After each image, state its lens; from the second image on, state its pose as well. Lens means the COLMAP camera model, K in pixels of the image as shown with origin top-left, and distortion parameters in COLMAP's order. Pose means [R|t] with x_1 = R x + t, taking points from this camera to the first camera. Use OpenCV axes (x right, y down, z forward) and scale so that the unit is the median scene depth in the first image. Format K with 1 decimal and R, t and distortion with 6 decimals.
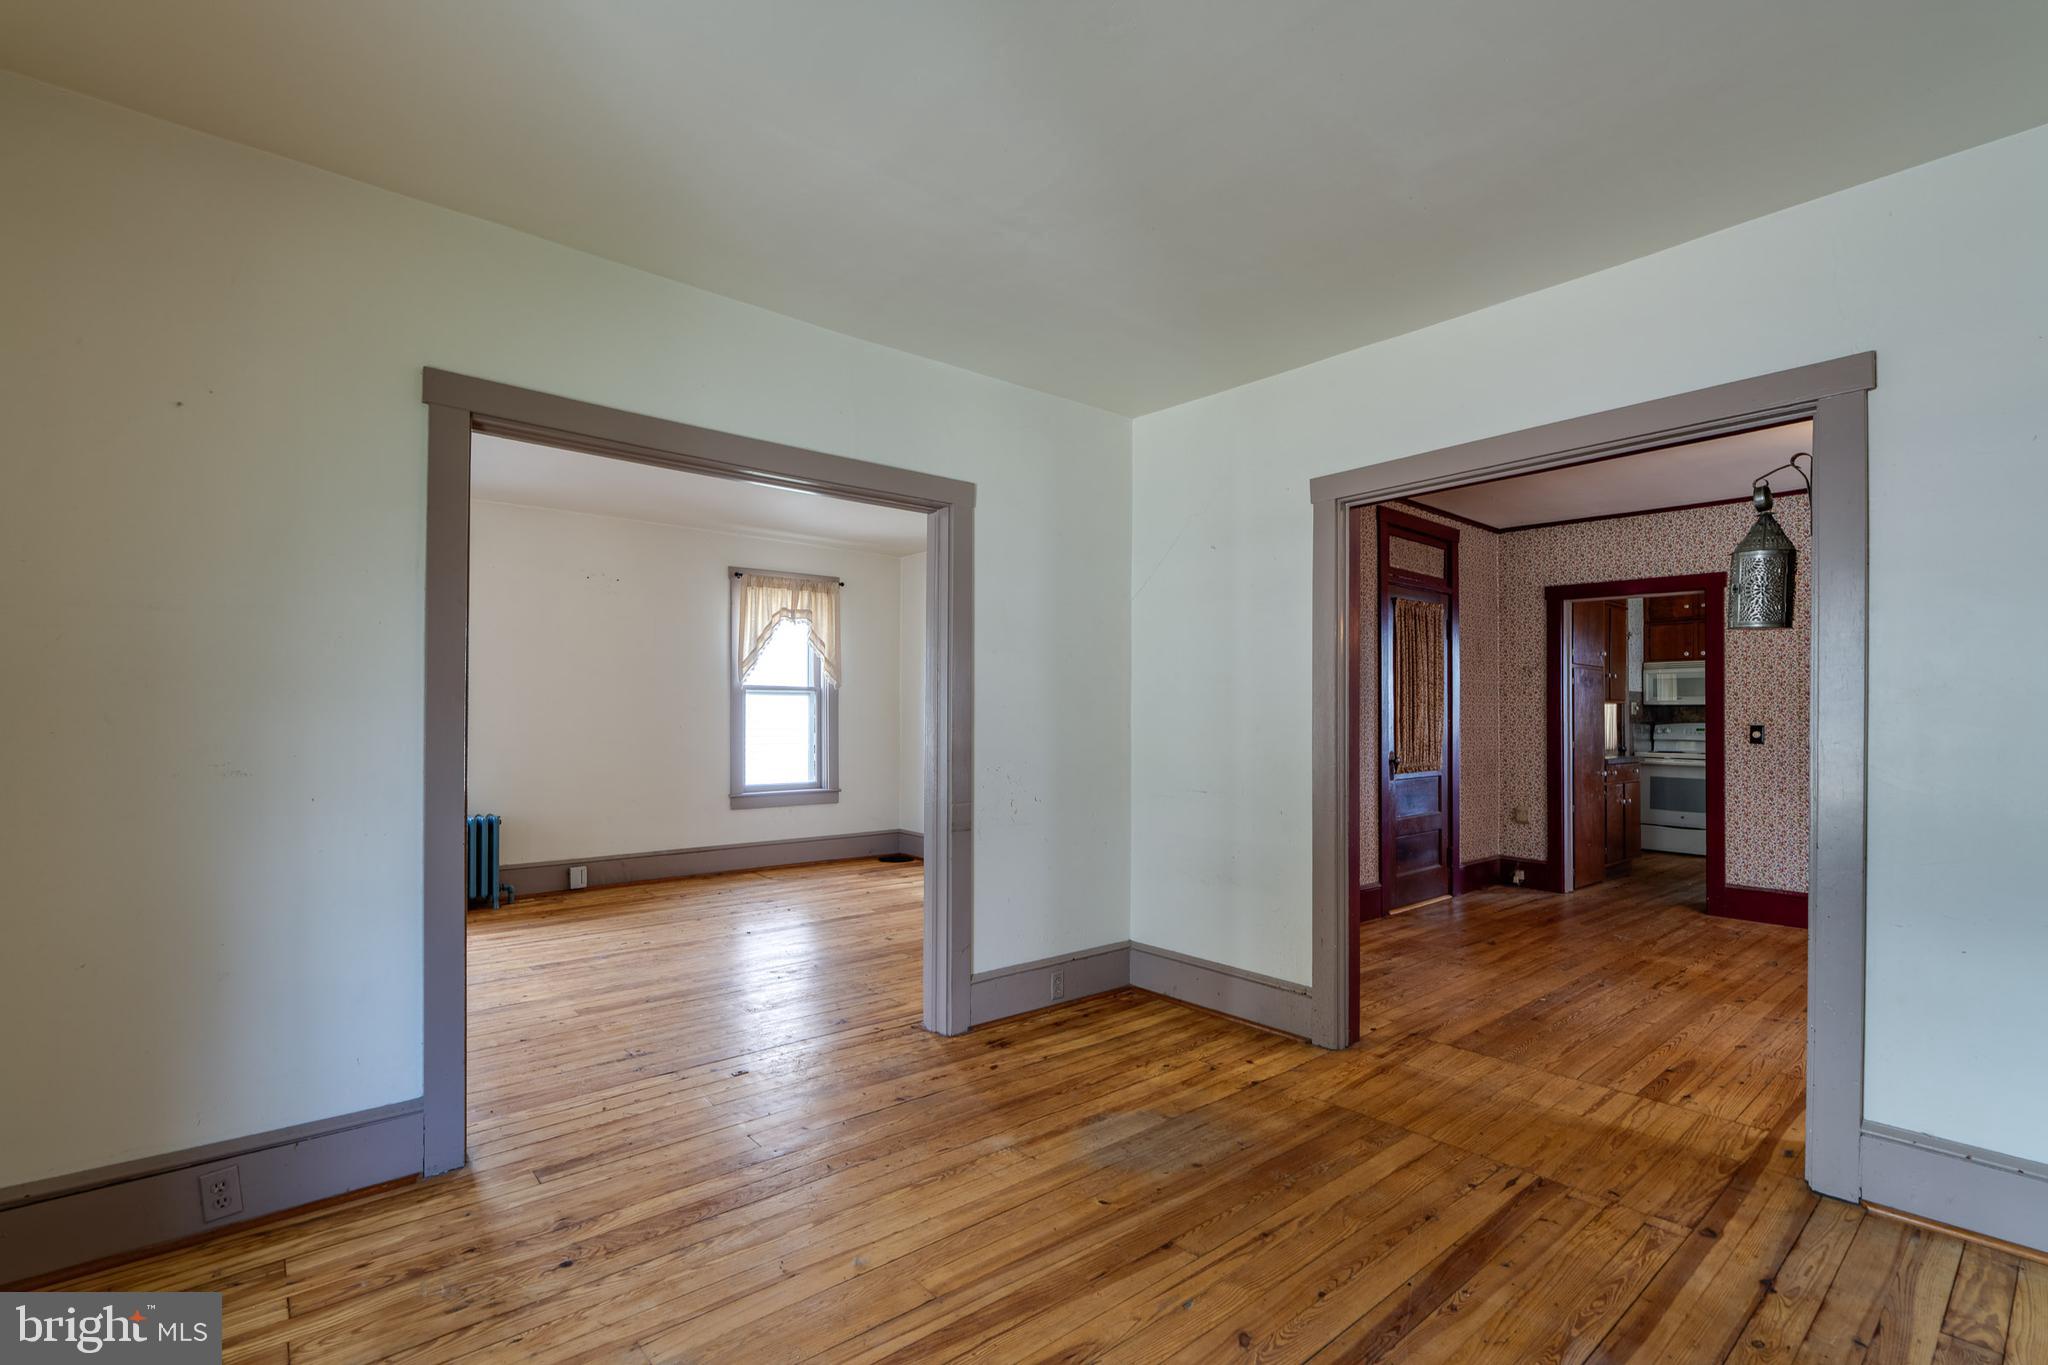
lens RADIAL K [[932.1, 0, 1020.9], [0, 932.1, 707.5], [0, 0, 1]] dist [-0.001097, 0.000011]
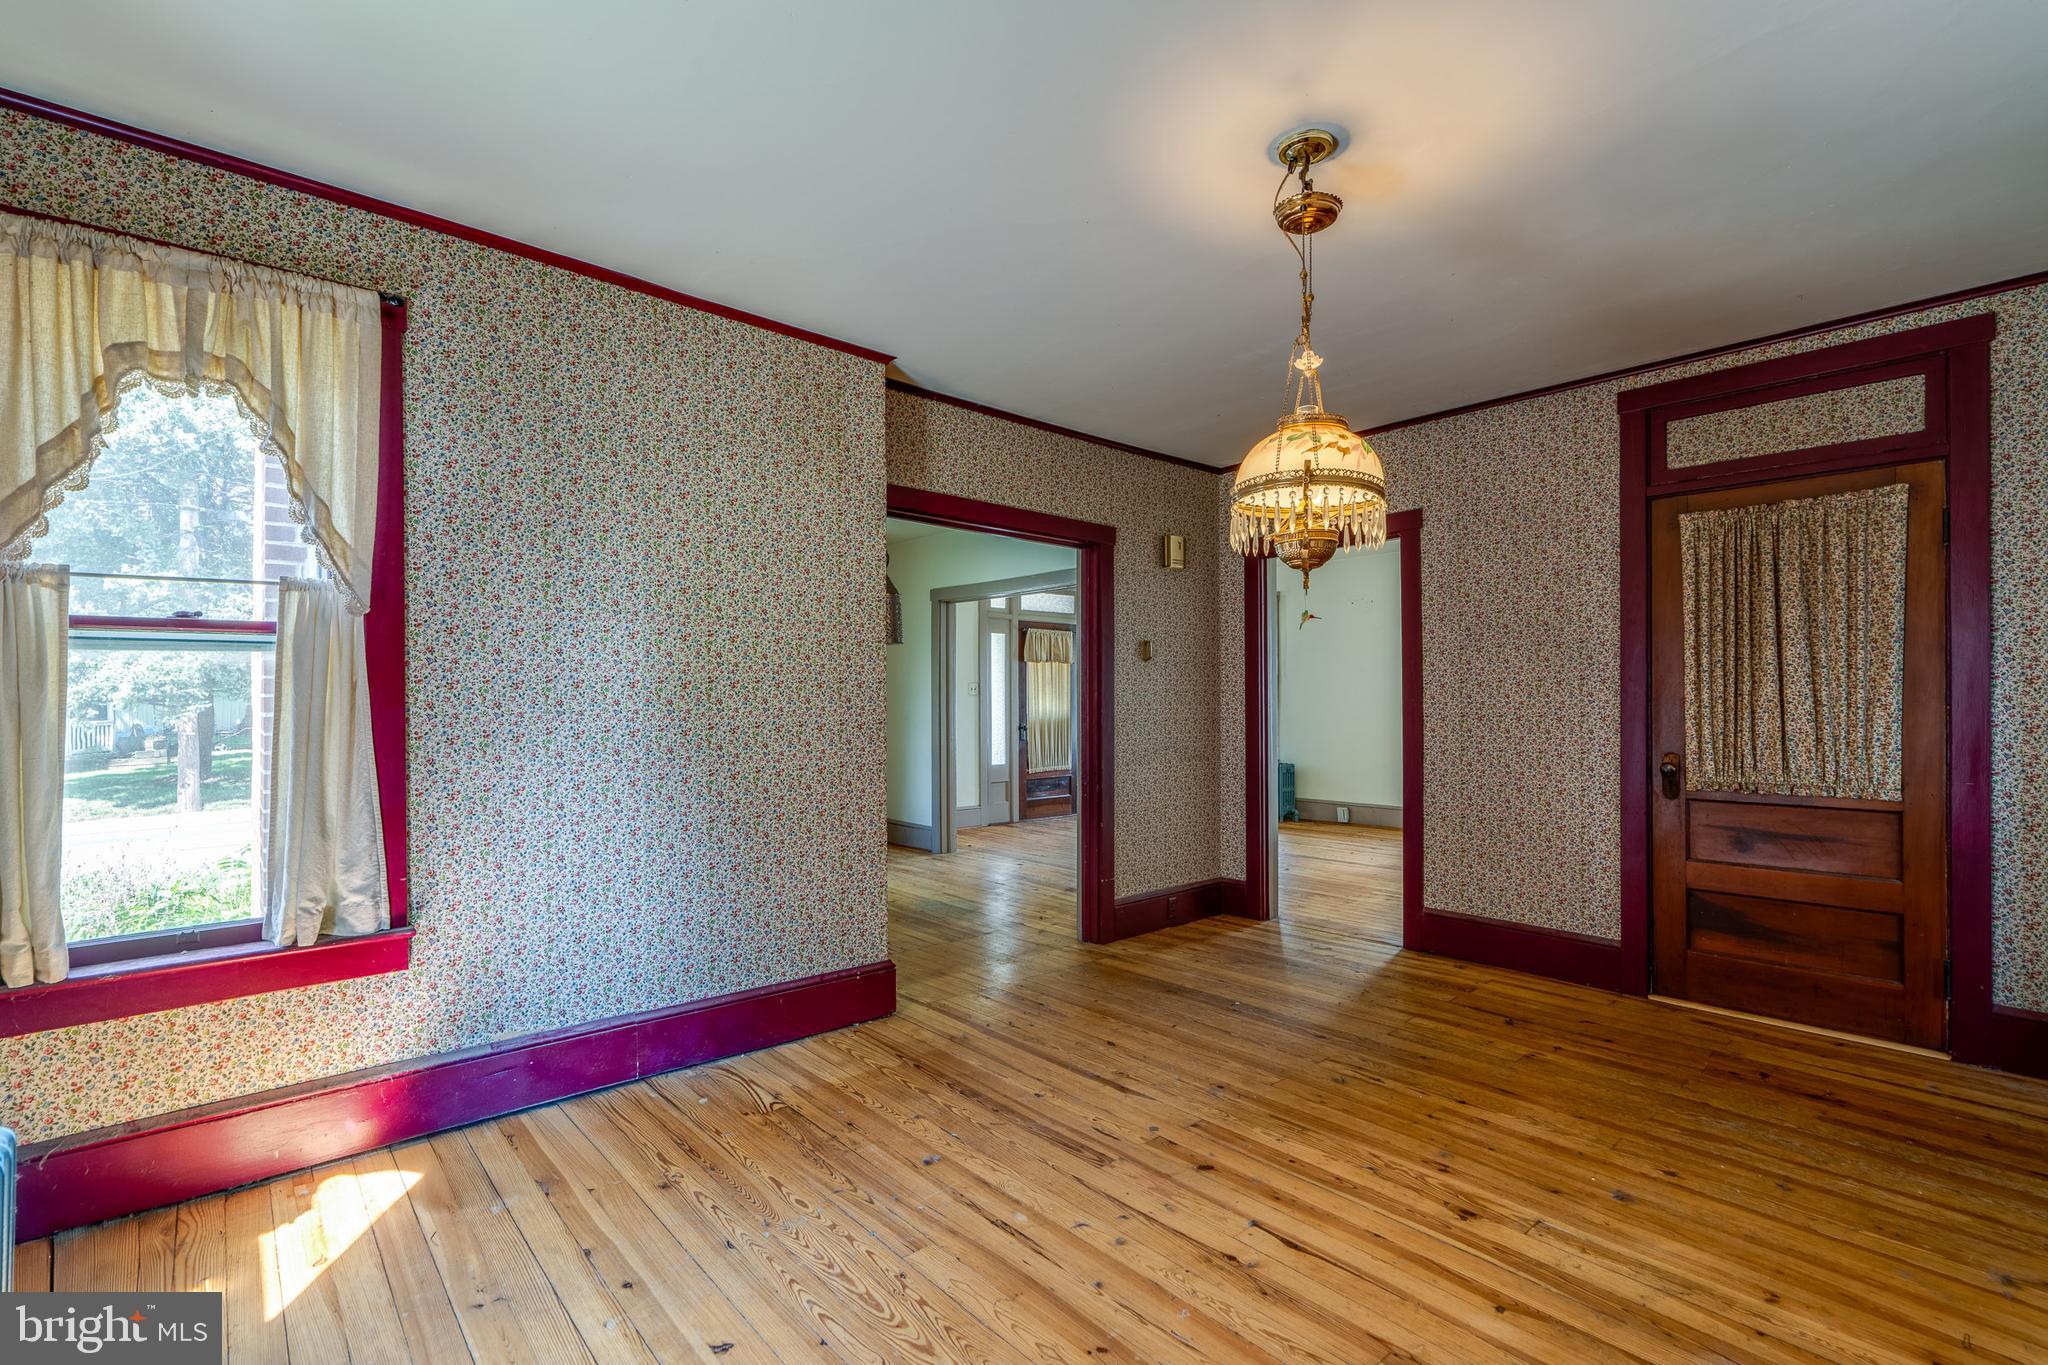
lens RADIAL K [[932.1, 0, 1020.9], [0, 932.1, 707.5], [0, 0, 1]] dist [-0.001097, 0.000011]
pose [[0.008362, 0.005412, -0.999950, 1.626140], [0.012313, 0.999909, 0.005515, 0.004887], [0.999889, -0.012358, 0.008294, 0.838469]]
